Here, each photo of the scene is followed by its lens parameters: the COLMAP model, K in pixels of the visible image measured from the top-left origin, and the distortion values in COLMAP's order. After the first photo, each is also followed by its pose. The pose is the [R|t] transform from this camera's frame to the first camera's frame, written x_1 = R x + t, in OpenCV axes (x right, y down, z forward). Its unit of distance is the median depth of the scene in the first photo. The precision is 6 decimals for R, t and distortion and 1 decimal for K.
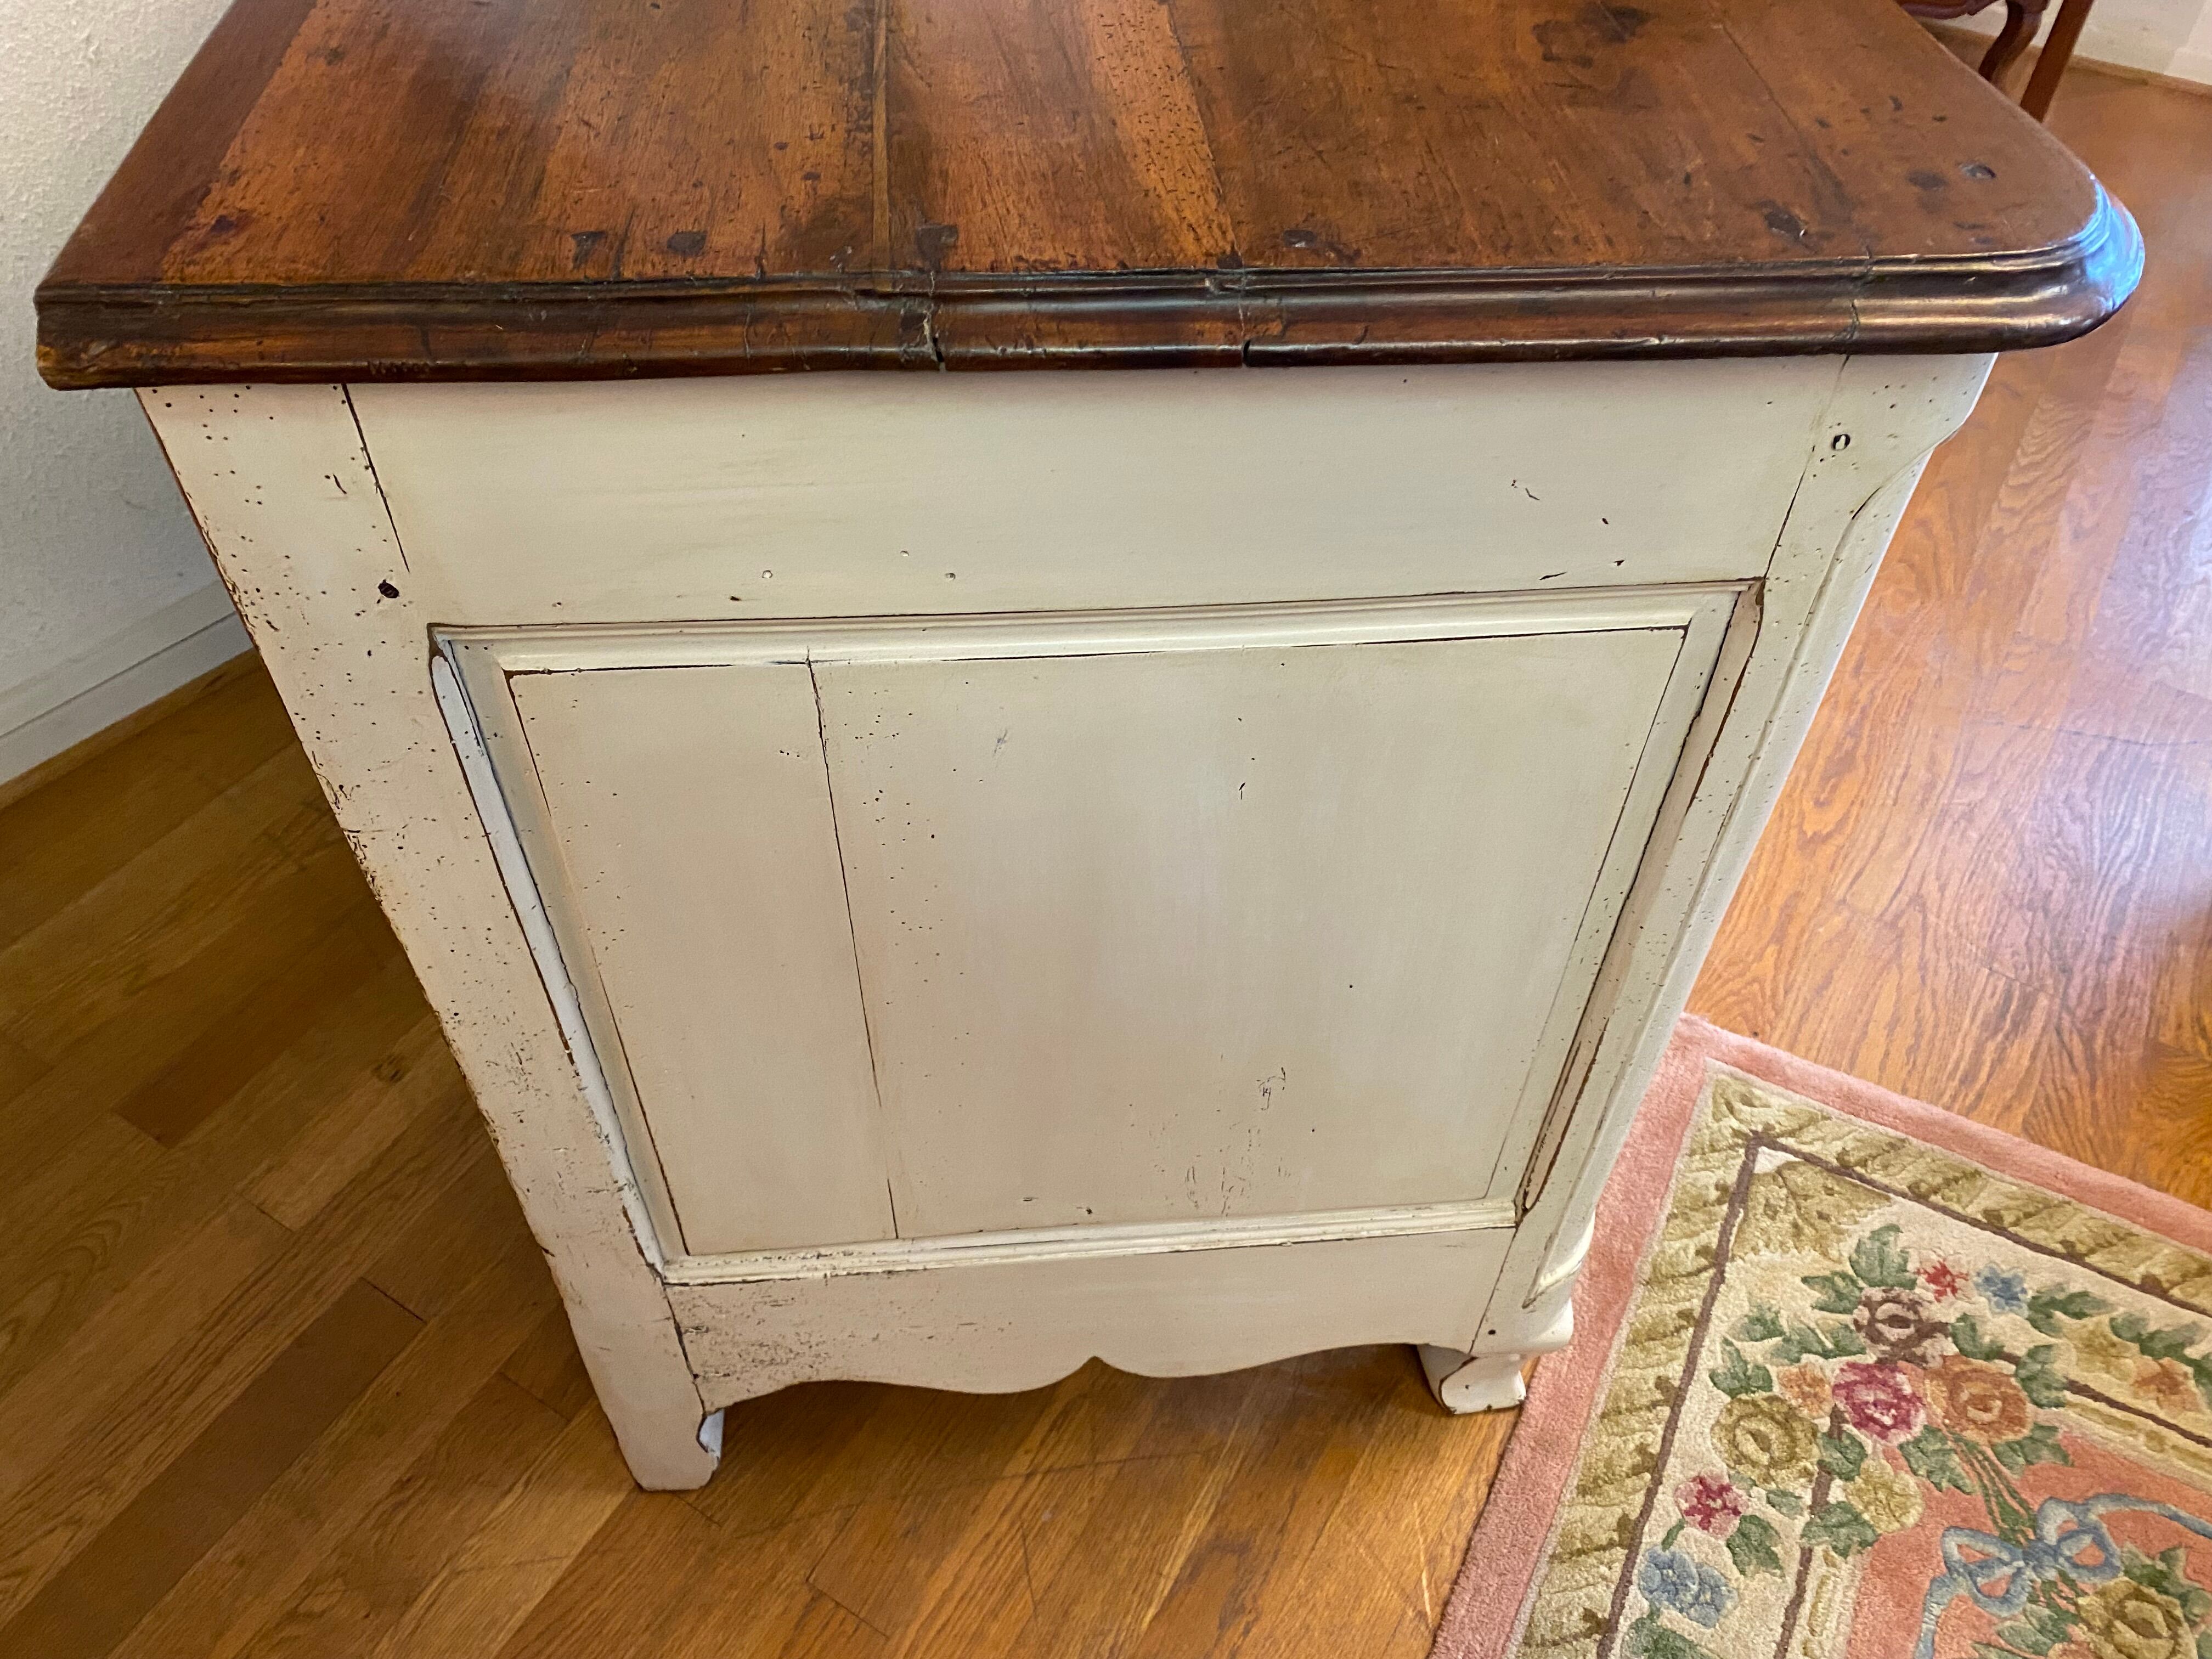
lens RADIAL K [[1687.6, 0, 1172.1], [0, 1687.6, 820.3], [0, 0, 1]] dist [0.033347, -0.031736]
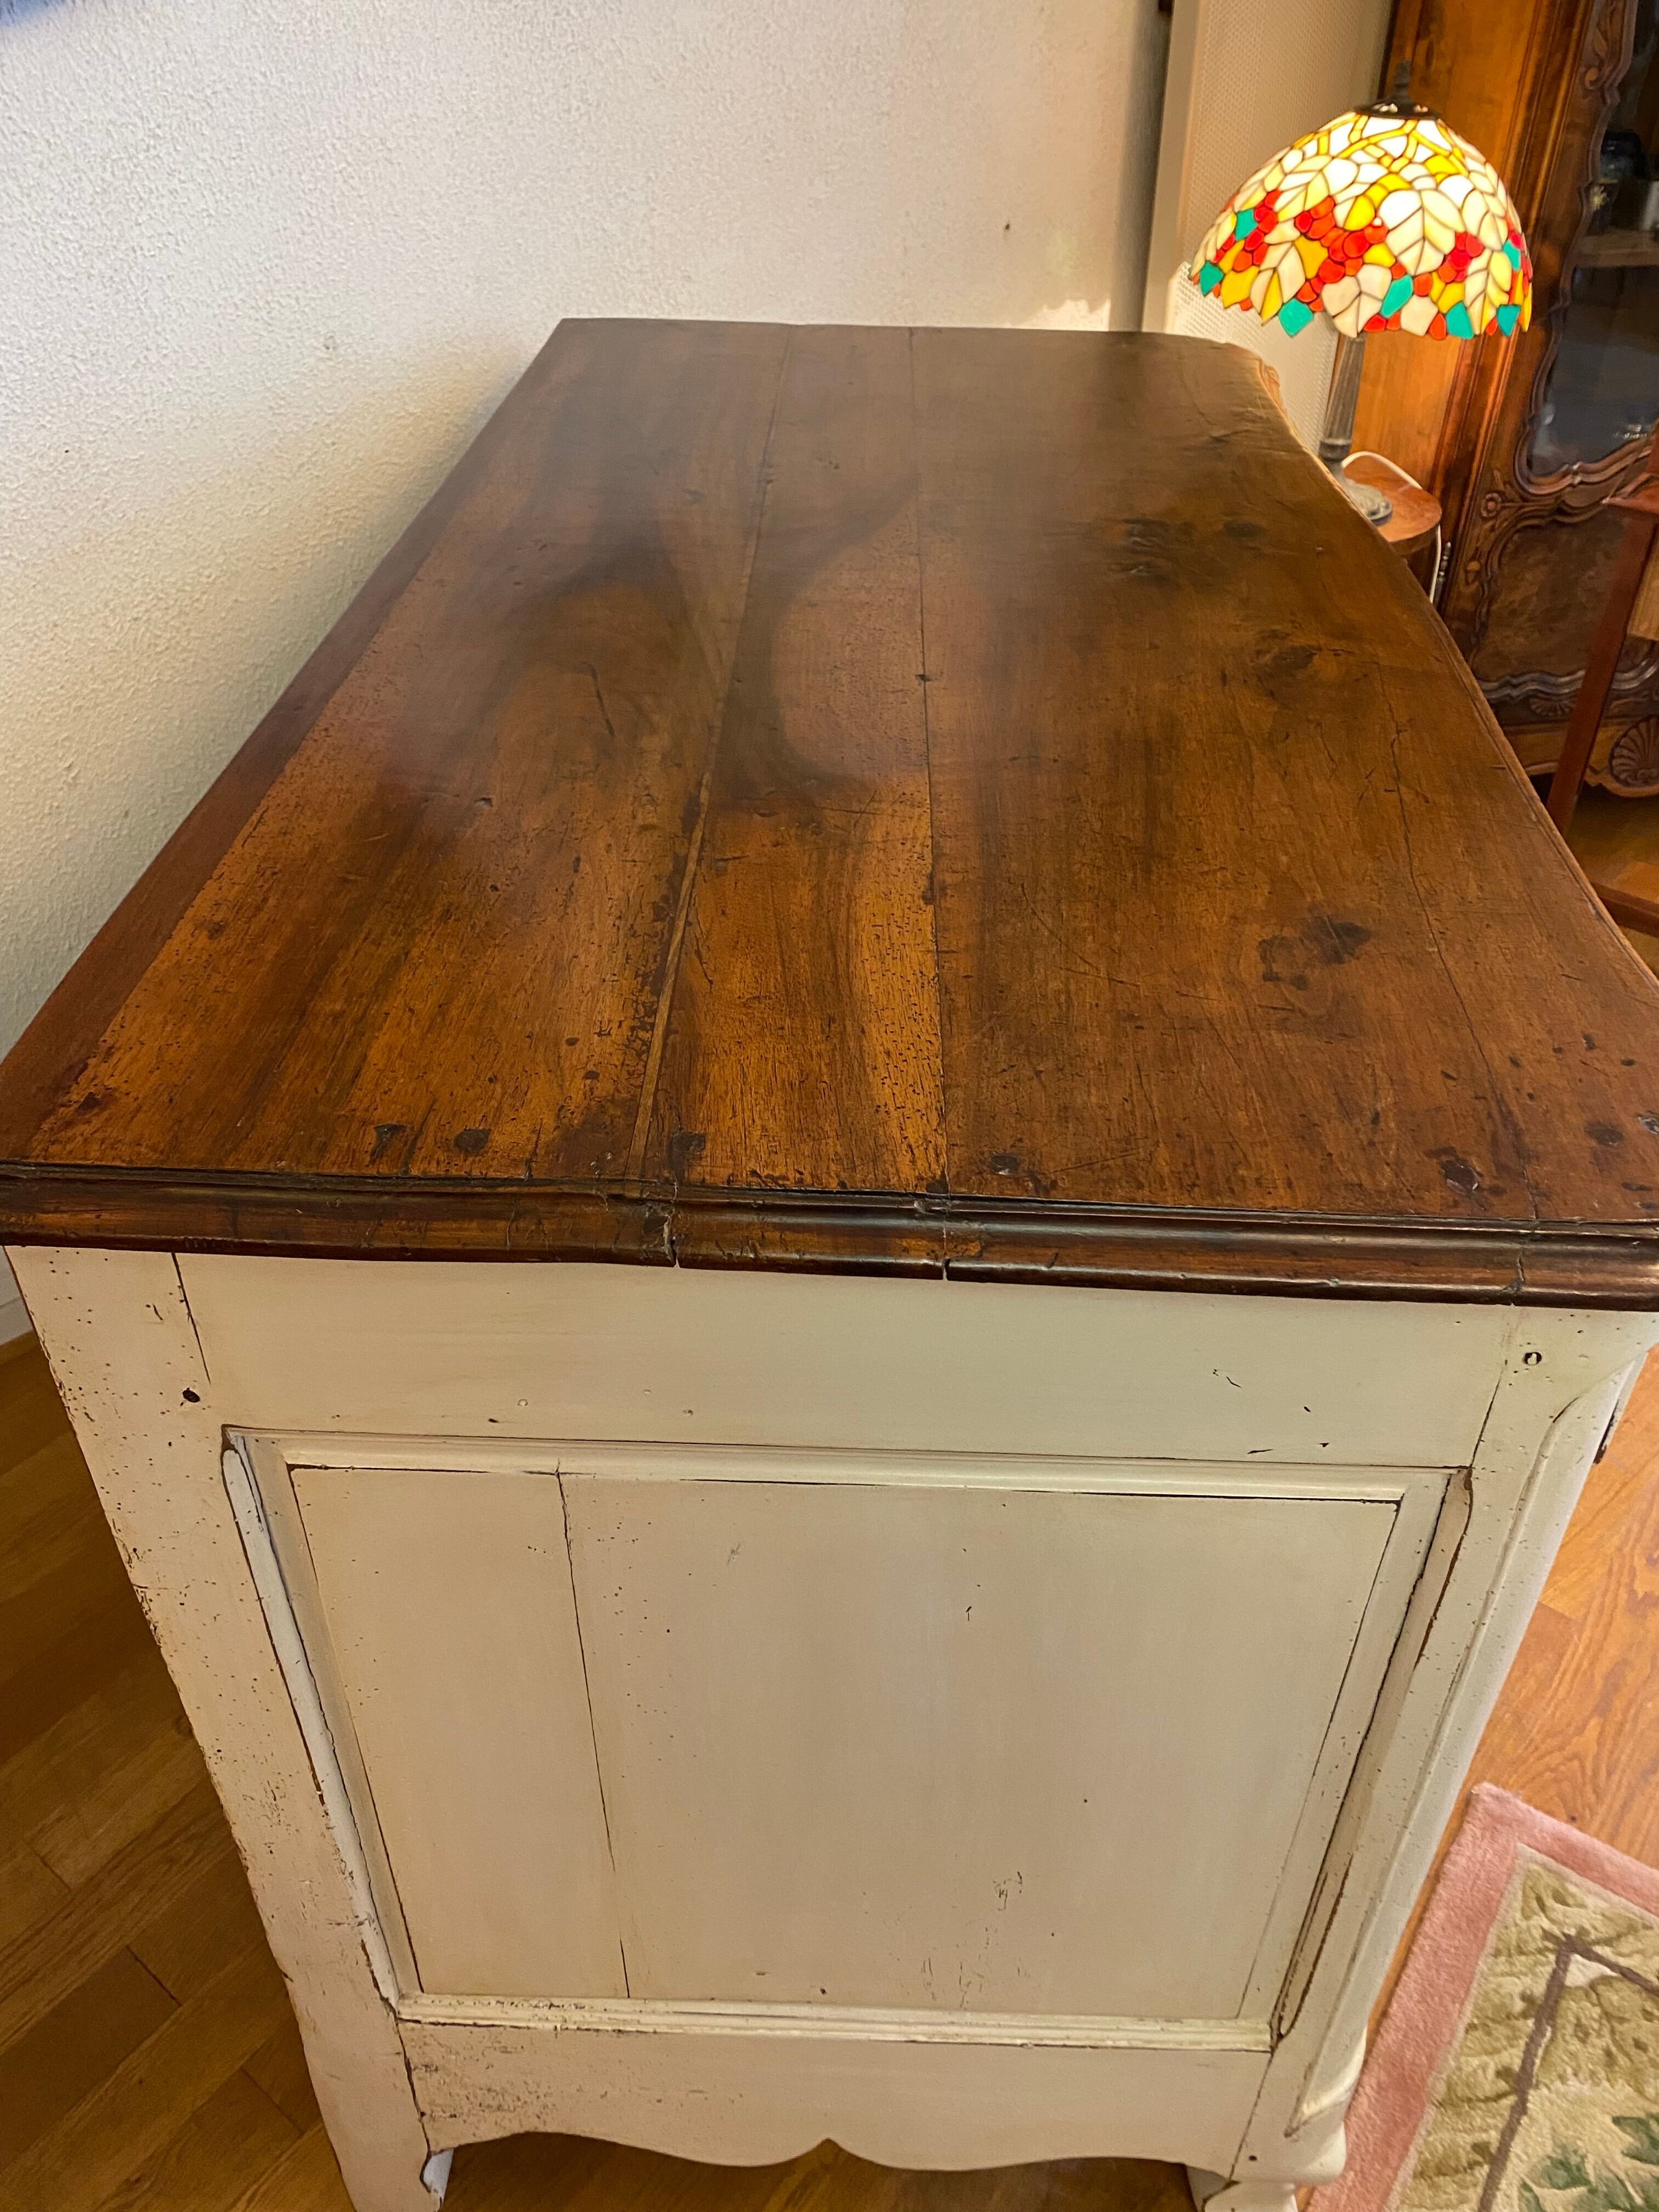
lens RADIAL K [[1687.6, 0, 865.5], [0, 1687.6, 1143.9], [0, 0, 1]] dist [0.033347, -0.031736]
pose [[0.993299, 0.056199, -0.100985, 0.060255], [-0.073507, 0.981496, -0.176811, -0.098565], [0.089179, 0.183049, 0.979051, -0.060201]]
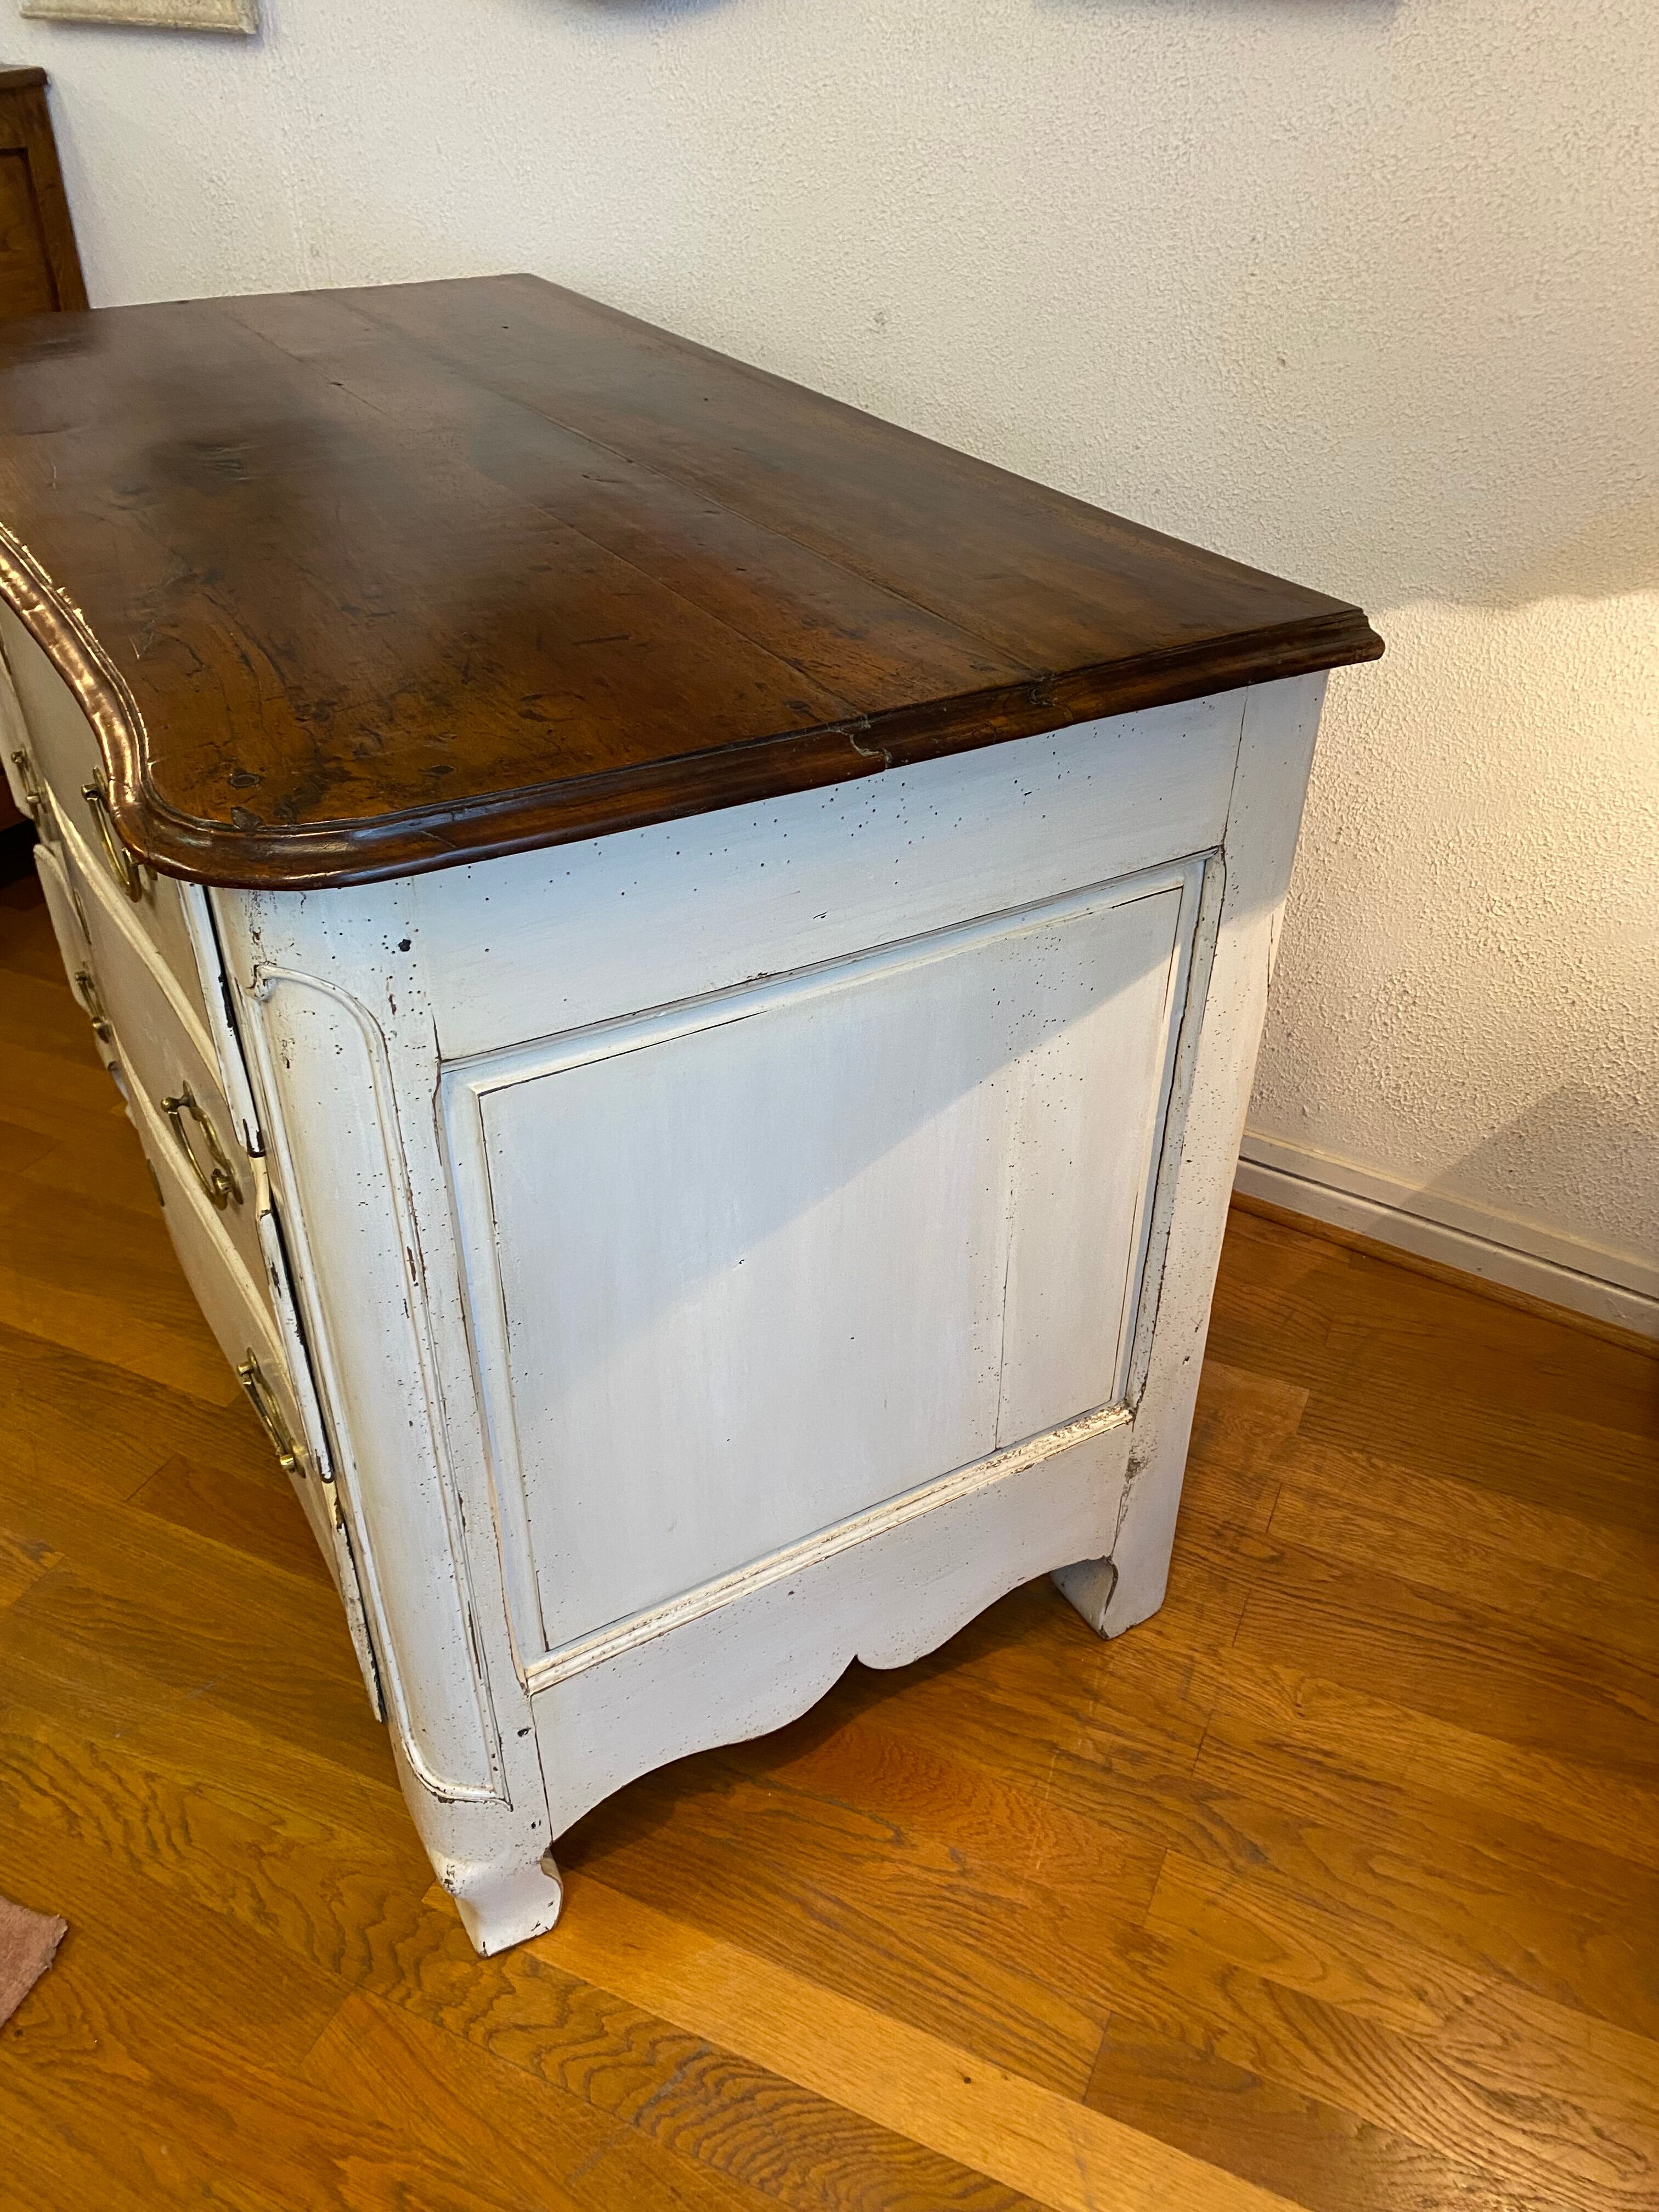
lens RADIAL K [[1687.6, 0, 806.8], [0, 1687.6, 1134.5], [0, 0, 1]] dist [0.033347, -0.031736]
pose [[0.095818, 0.544420, -0.833322, 1.798779], [-0.735920, 0.602458, 0.308975, -1.448877], [0.670254, 0.583653, 0.458376, 1.361376]]
